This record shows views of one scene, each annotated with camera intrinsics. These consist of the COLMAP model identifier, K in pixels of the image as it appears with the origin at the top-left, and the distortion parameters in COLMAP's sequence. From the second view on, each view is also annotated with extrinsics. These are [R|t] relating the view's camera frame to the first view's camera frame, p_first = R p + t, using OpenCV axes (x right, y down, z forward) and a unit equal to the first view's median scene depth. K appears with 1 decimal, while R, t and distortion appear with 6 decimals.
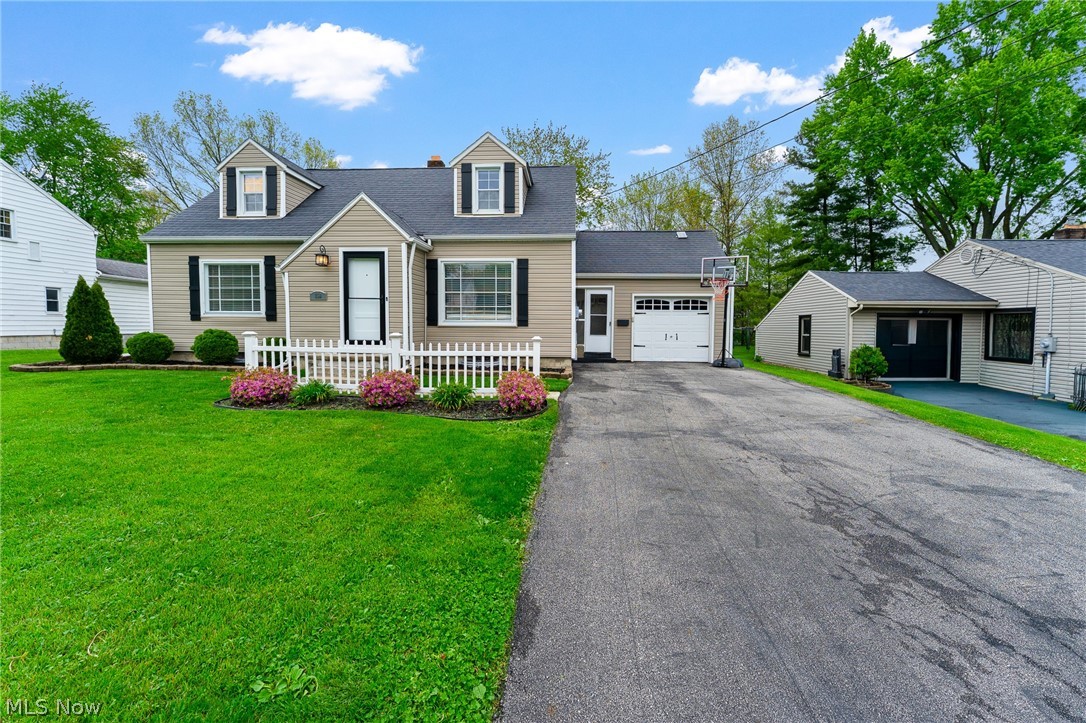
lens RADIAL K [[448.6, 0, 528.5], [0, 448.6, 336.3], [0, 0, 1]] dist [0.000349, -0.000105]
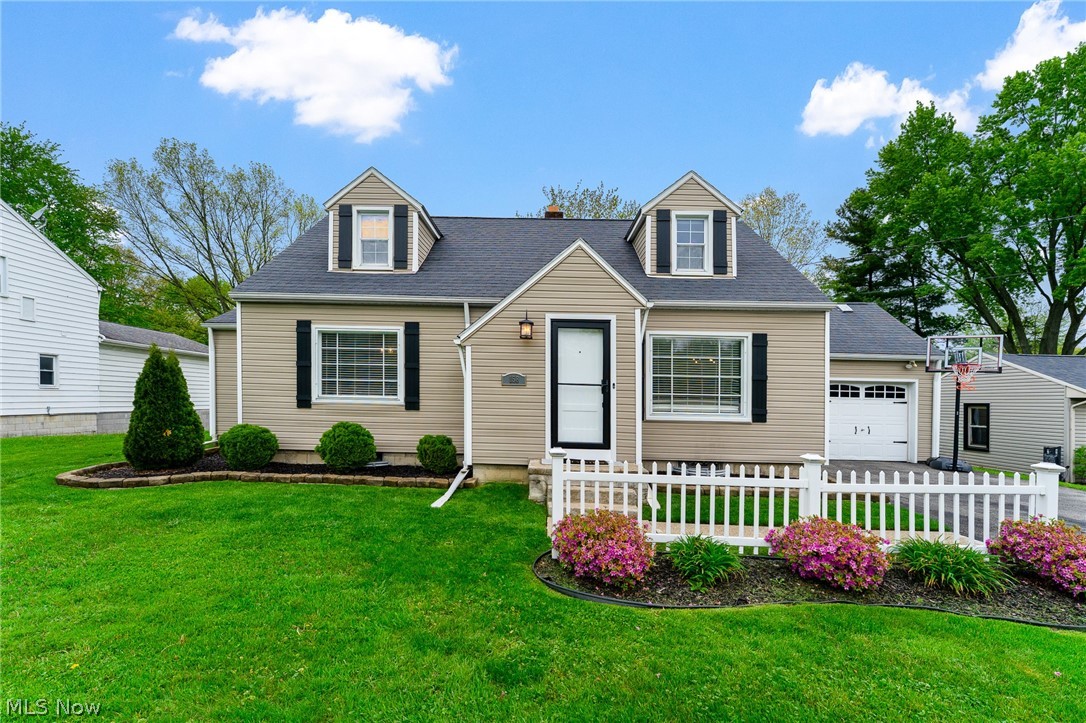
lens RADIAL K [[464.8, 0, 540.9], [0, 464.8, 397.0], [0, 0, 1]] dist [-0.000421, -0.000049]
pose [[0.998334, 0.013246, 0.056166, -0.391114], [-0.011745, 0.999567, -0.026970, -0.036021], [-0.056499, 0.026265, 0.998057, 0.215231]]
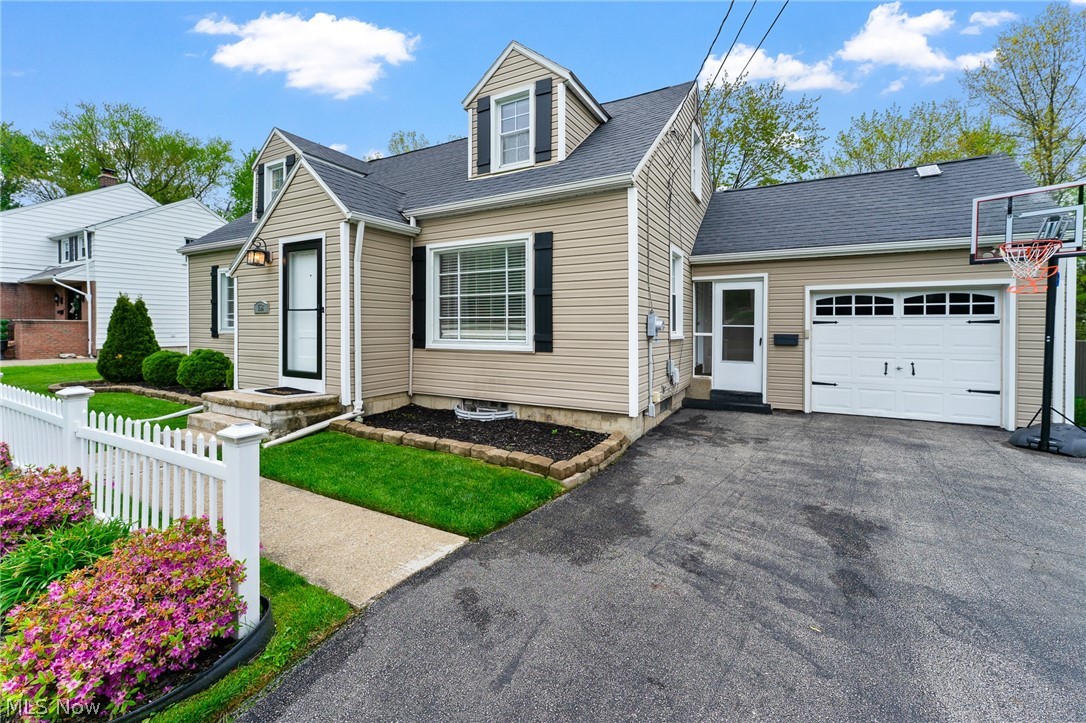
lens RADIAL K [[461.2, 0, 511.4], [0, 461.2, 326.4], [0, 0, 1]] dist [-0.001640, -0.000069]
pose [[0.900578, -0.006871, -0.434639, 0.185644], [-0.006664, 0.999539, -0.029608, -0.033924], [0.434643, 0.029560, 0.900118, 0.423595]]
